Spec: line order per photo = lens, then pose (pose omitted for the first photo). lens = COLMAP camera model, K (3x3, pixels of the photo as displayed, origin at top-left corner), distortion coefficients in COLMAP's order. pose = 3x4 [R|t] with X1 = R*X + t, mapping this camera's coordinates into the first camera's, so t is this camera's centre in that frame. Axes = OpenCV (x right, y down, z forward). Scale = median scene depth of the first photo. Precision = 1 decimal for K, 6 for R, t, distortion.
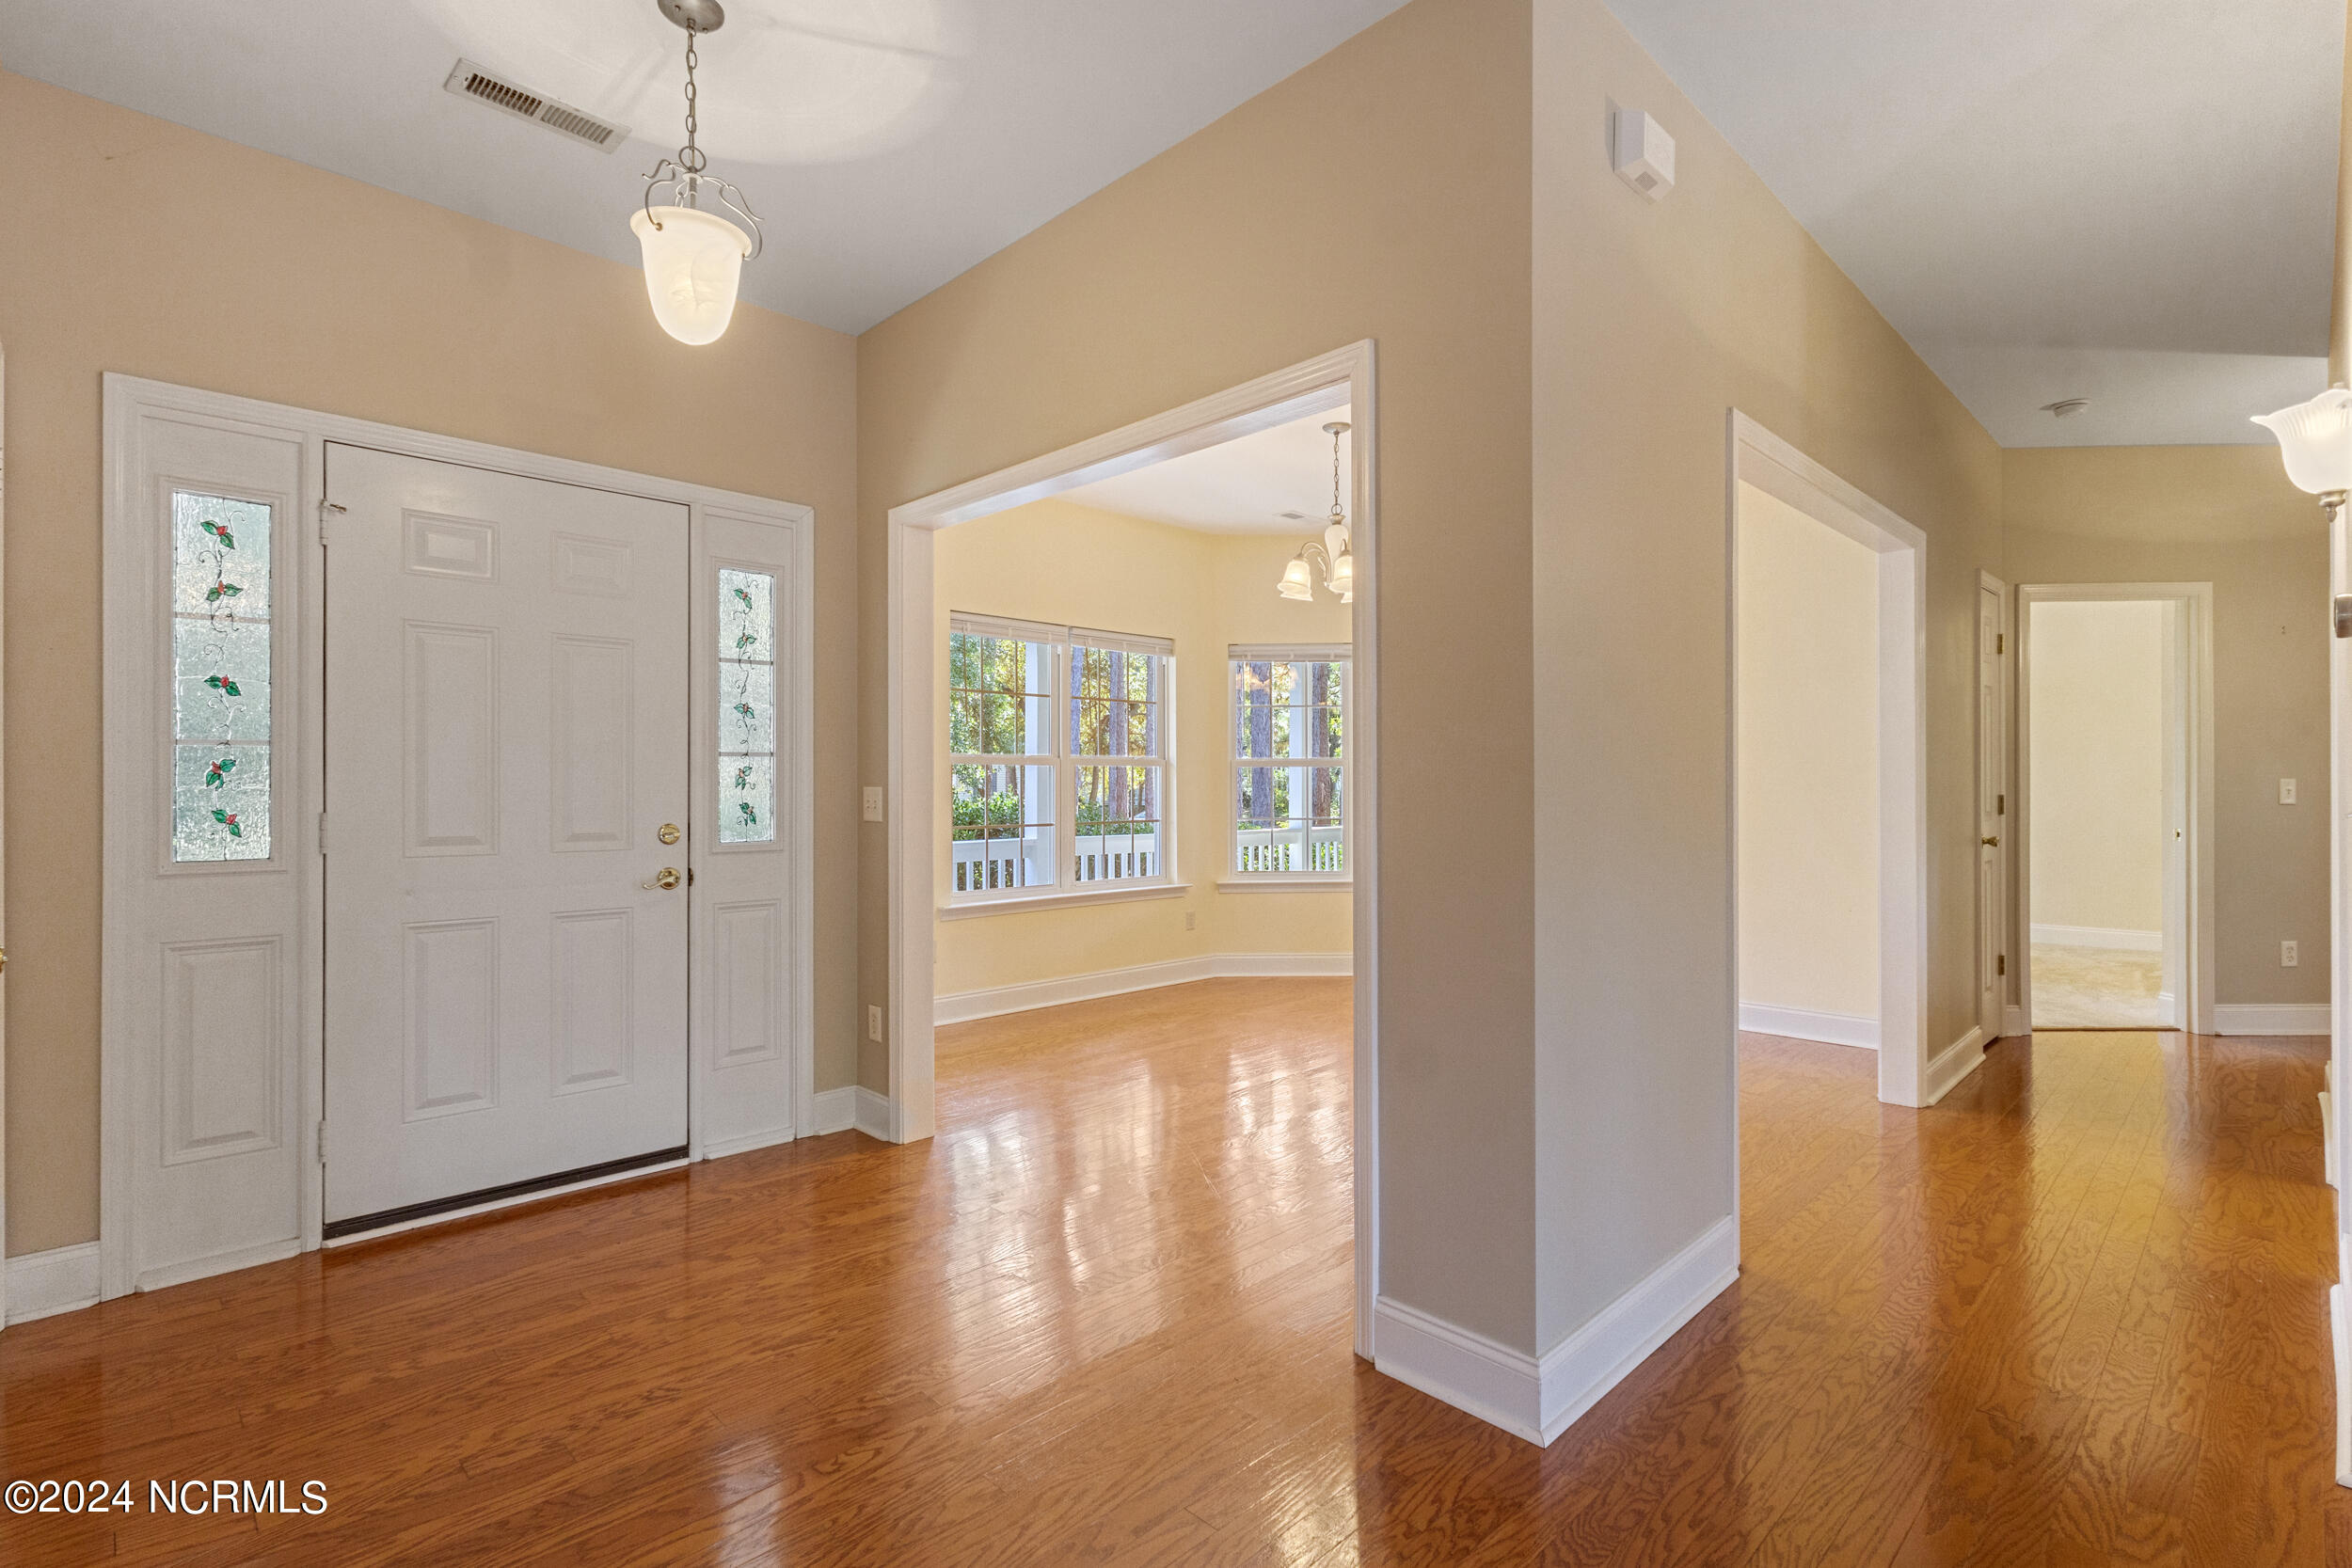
lens RADIAL K [[1098.5, 0, 1106.0], [0, 1098.5, 802.6], [0, 0, 1]] dist [-0.005942, -0.000577]
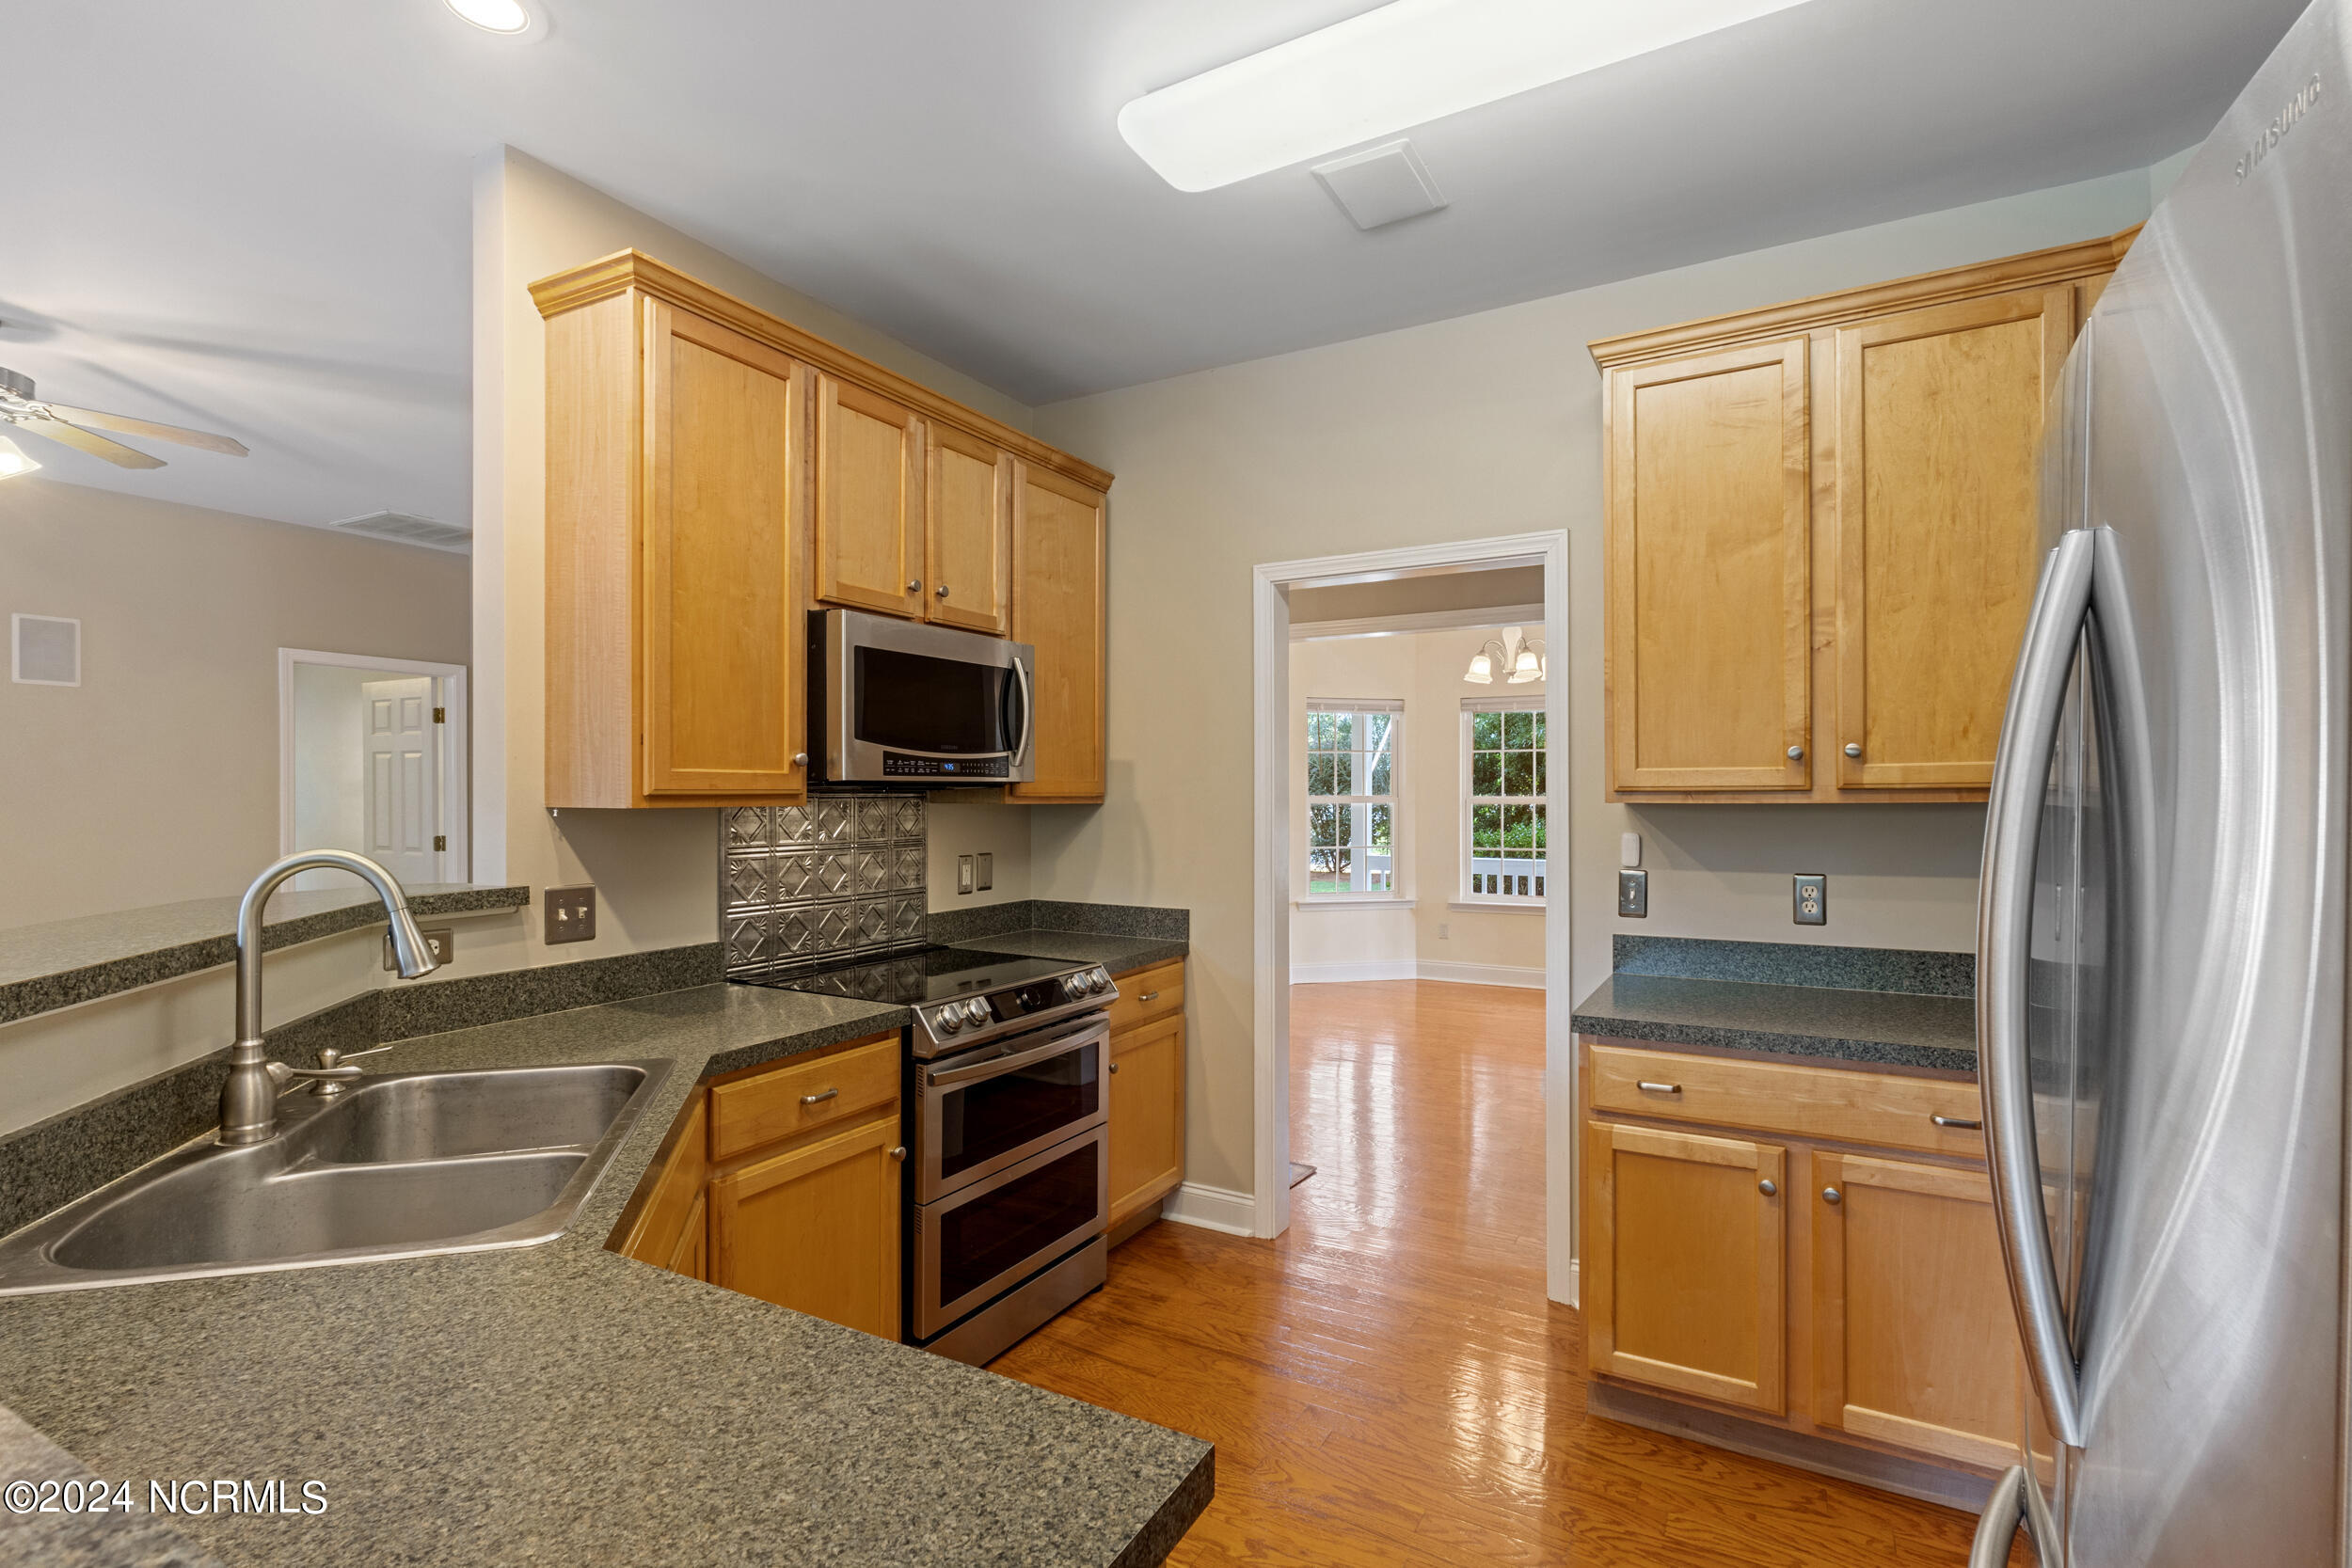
lens RADIAL K [[1098.5, 0, 1184.9], [0, 1098.5, 795.4], [0, 0, 1]] dist [-0.005942, -0.000577]
pose [[0.333282, -0.000017, -0.942827, 1.673354], [-0.010844, 0.999934, -0.003852, -0.055679], [0.942765, 0.011508, 0.333260, 0.270069]]
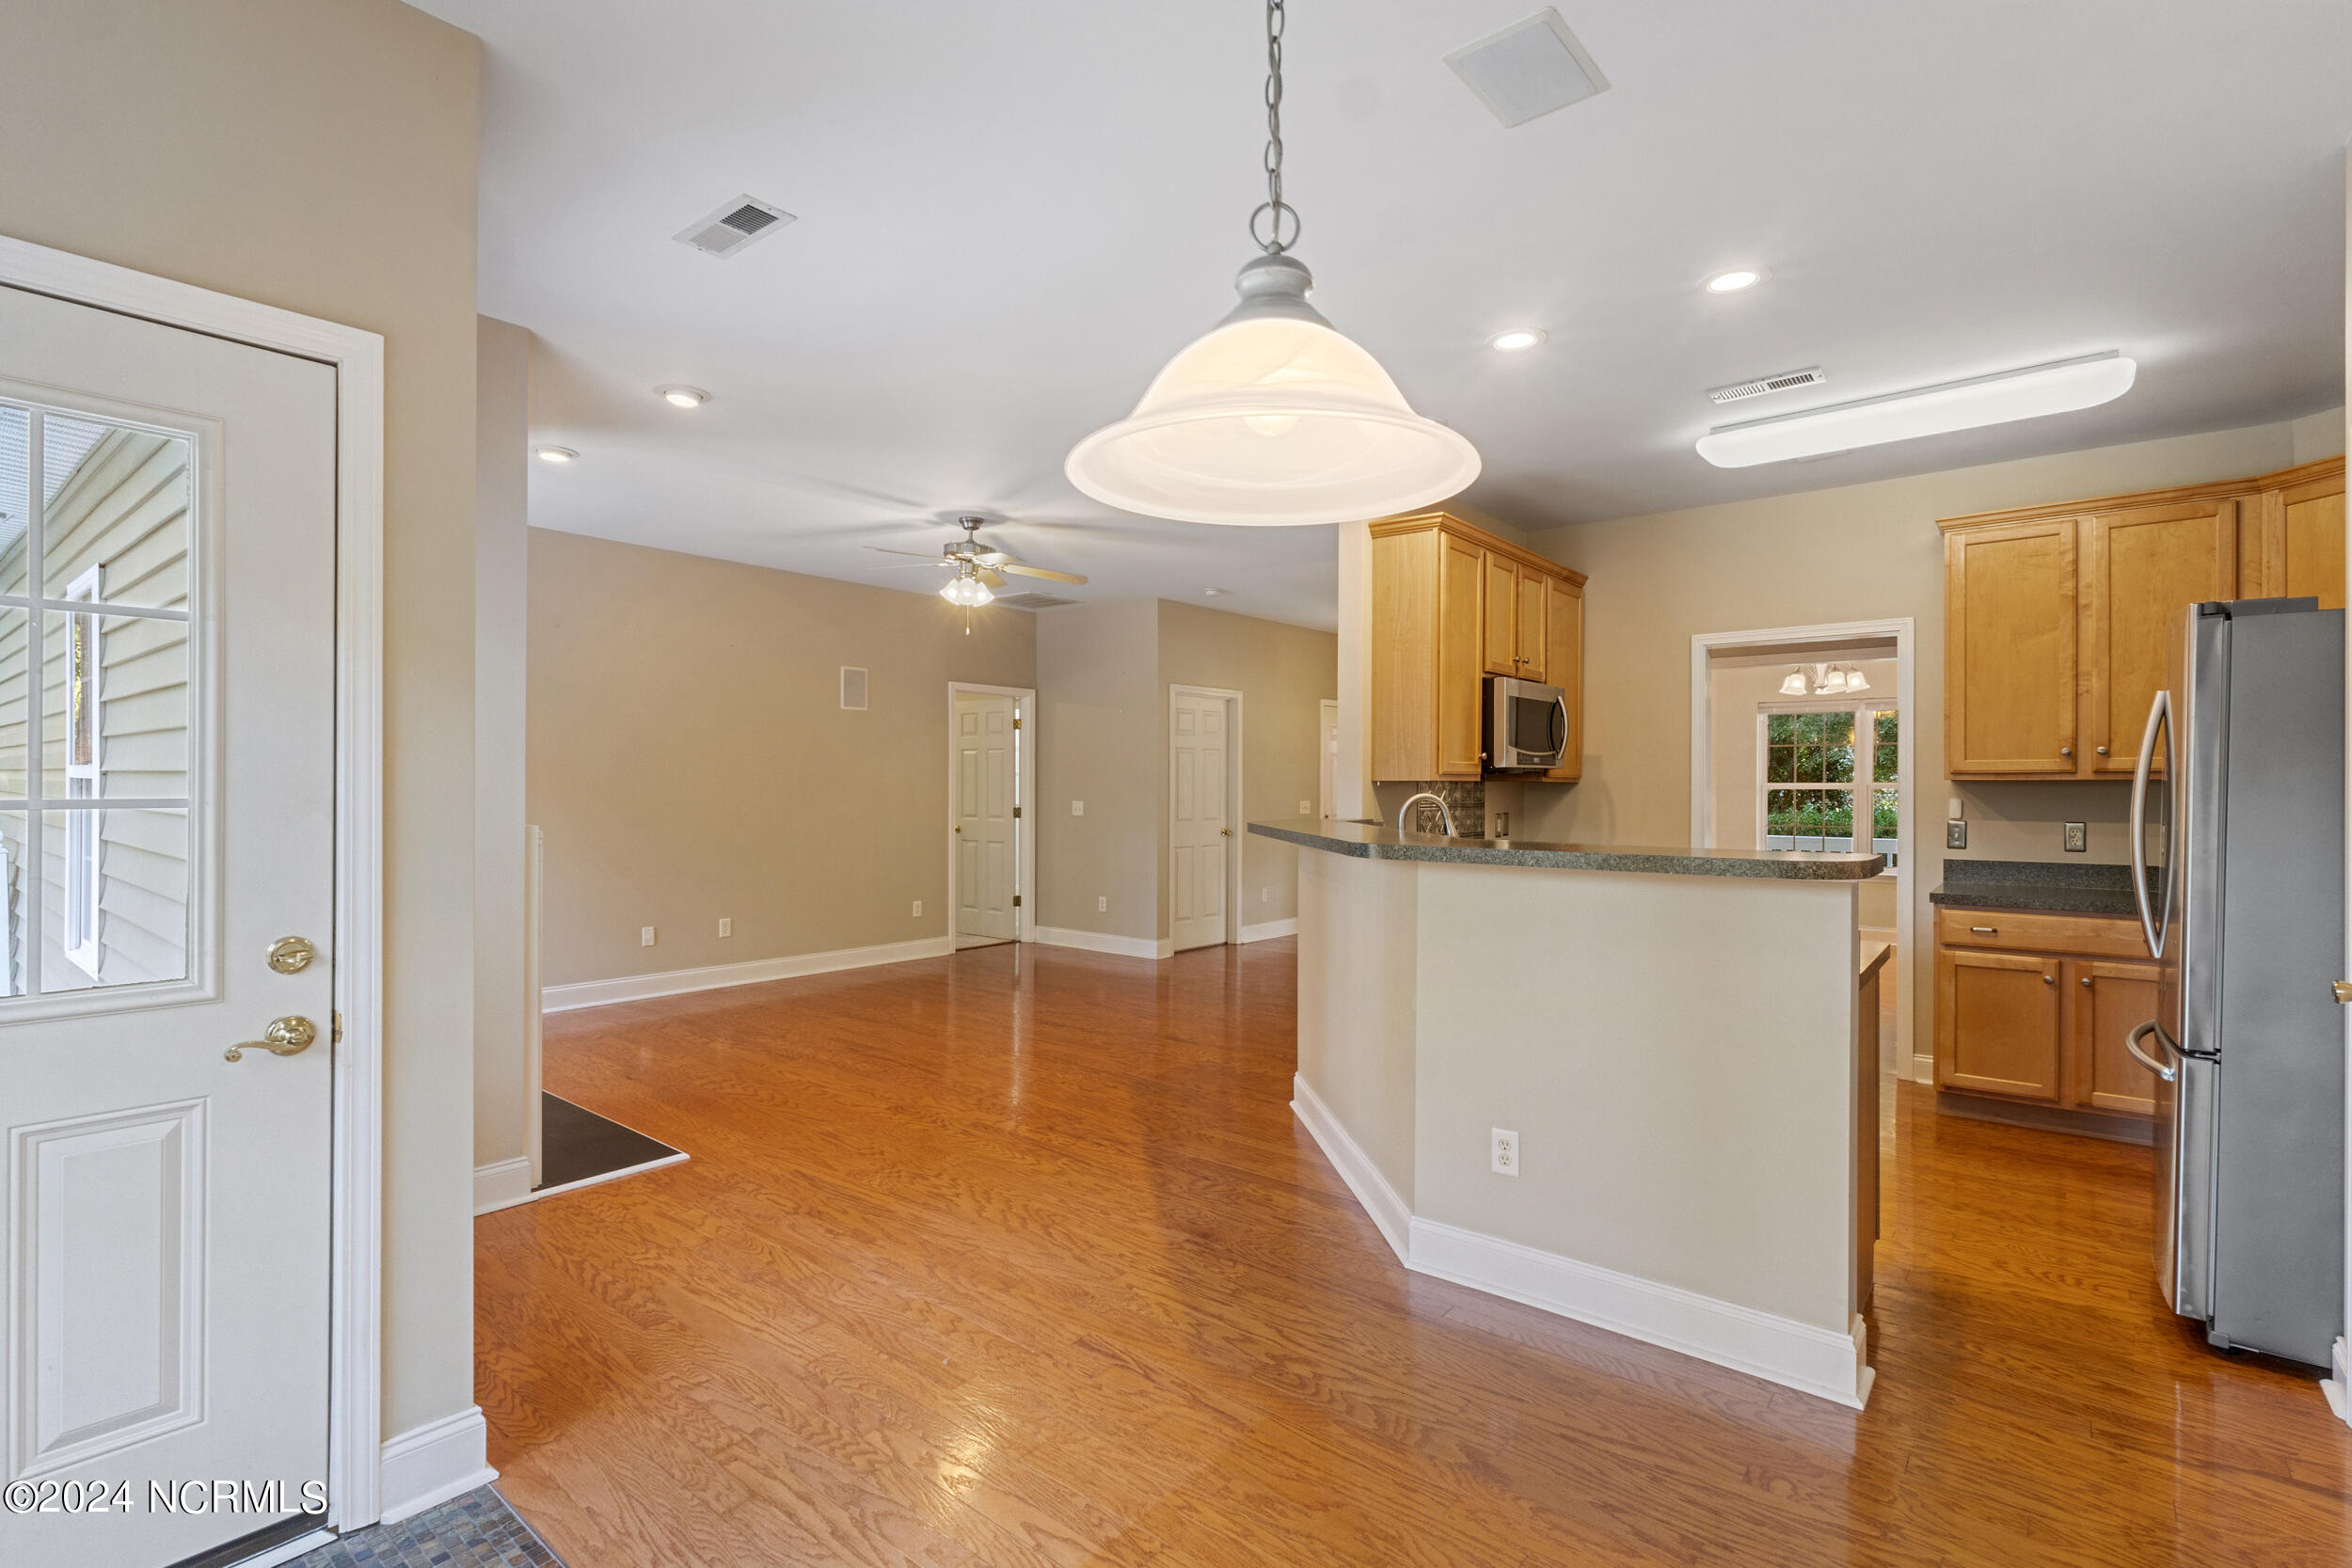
lens RADIAL K [[1098.5, 0, 1172.5], [0, 1098.5, 792.0], [0, 0, 1]] dist [-0.005942, -0.000577]
pose [[0.163094, 0.004830, -0.986599, 2.200212], [-0.014339, 0.999894, 0.002525, -0.032612], [0.986506, 0.013735, 0.163146, -0.328921]]
